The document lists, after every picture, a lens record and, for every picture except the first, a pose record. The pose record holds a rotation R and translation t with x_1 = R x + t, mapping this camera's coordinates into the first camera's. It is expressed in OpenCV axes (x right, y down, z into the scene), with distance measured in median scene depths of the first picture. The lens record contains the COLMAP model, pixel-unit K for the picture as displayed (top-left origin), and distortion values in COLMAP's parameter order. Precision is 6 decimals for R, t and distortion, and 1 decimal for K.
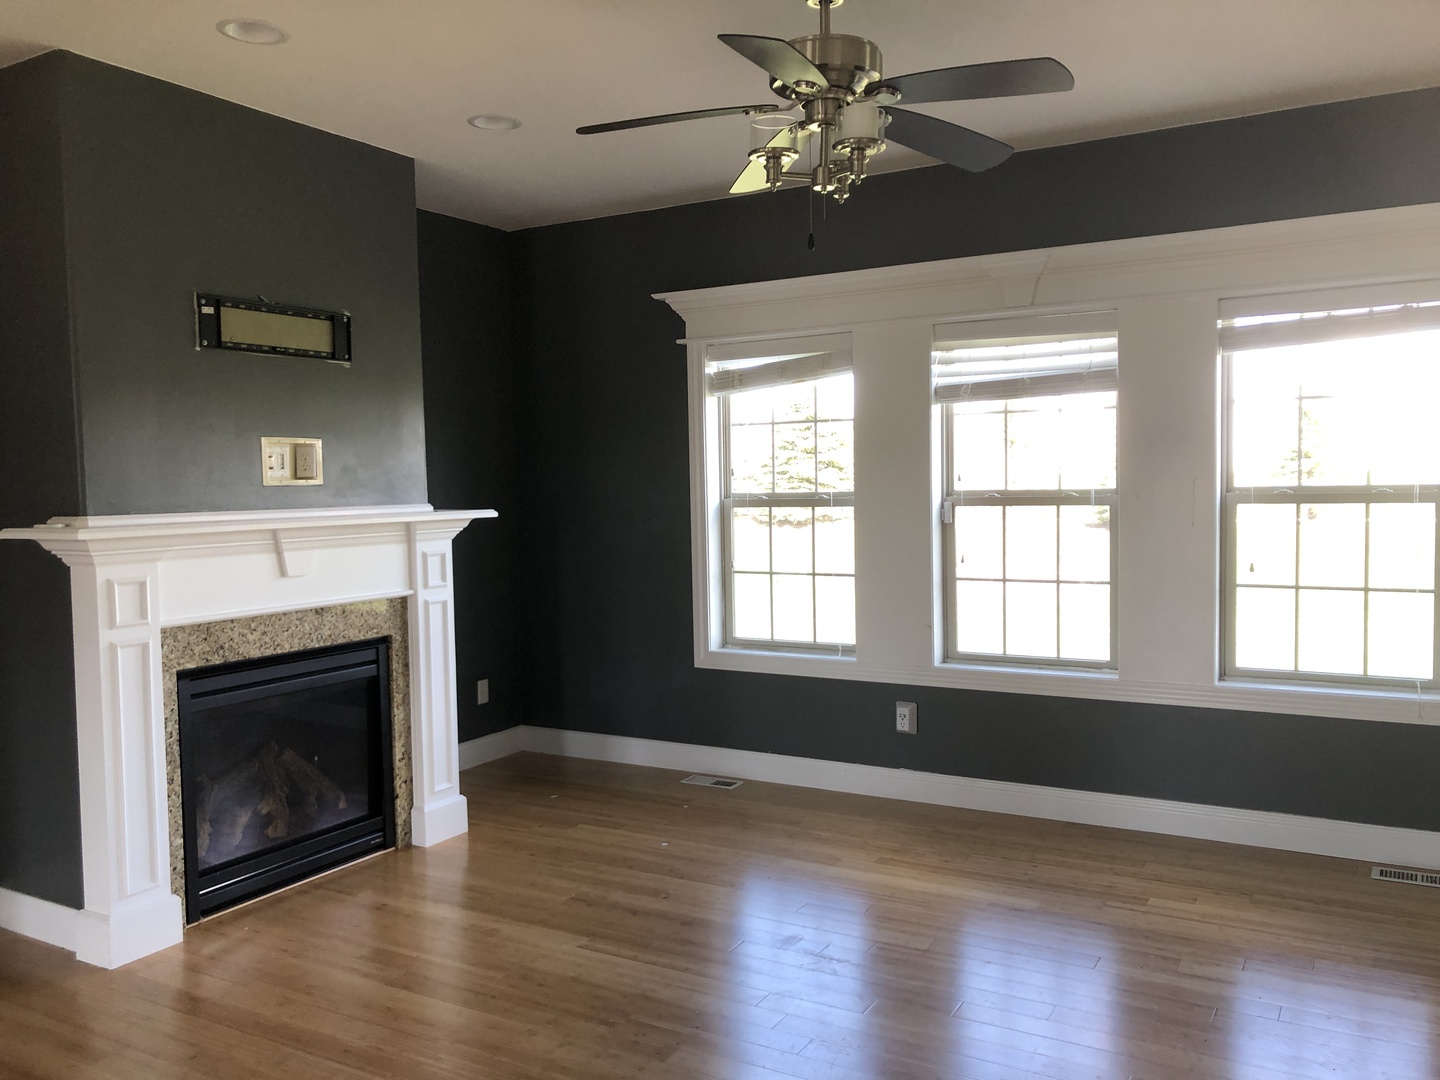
lens RADIAL K [[1173.8, 0, 720.0], [0, 1173.8, 540.0], [0, 0, 1]] dist [-0.008252, -0.004849]
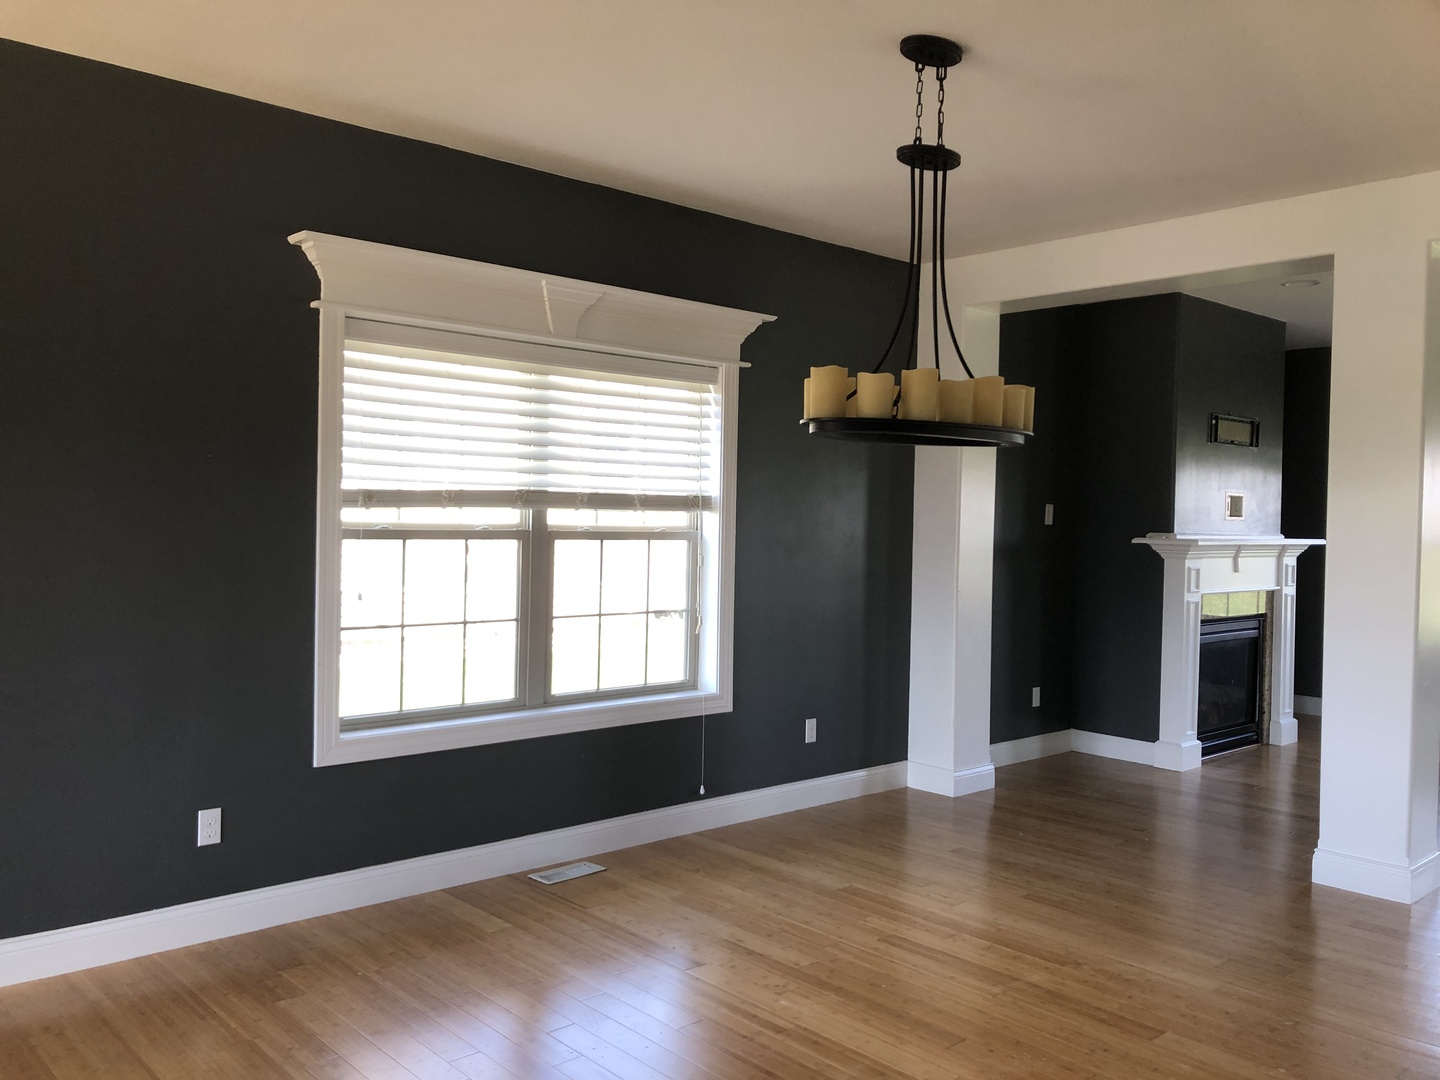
lens RADIAL K [[1173.8, 0, 720.0], [0, 1173.8, 540.0], [0, 0, 1]] dist [-0.008252, -0.004849]
pose [[0.948766, 0.039131, -0.313547, -0.498547], [-0.049859, 0.998411, -0.026268, 0.060546], [0.312020, 0.040555, 0.949209, -0.804130]]
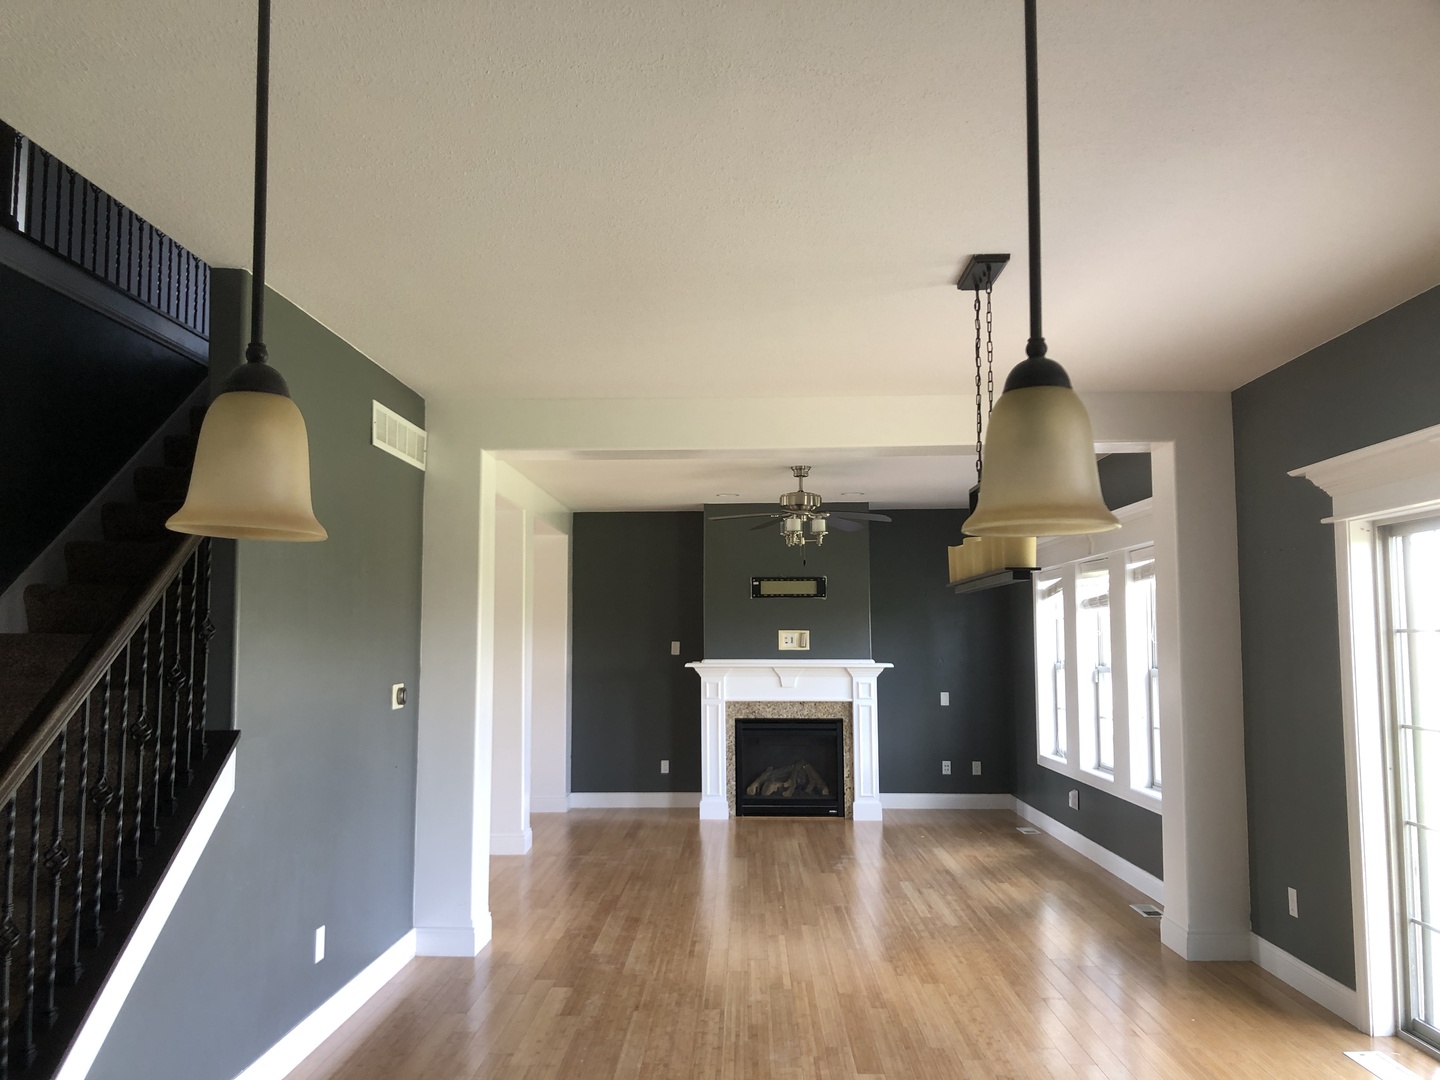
lens RADIAL K [[1173.8, 0, 720.0], [0, 1173.8, 540.0], [0, 0, 1]] dist [-0.008252, -0.004849]
pose [[0.467126, -0.061143, -0.882074, 1.594341], [-0.054816, 0.993685, -0.097909, -0.024606], [0.882490, 0.094088, 0.460824, -0.259553]]
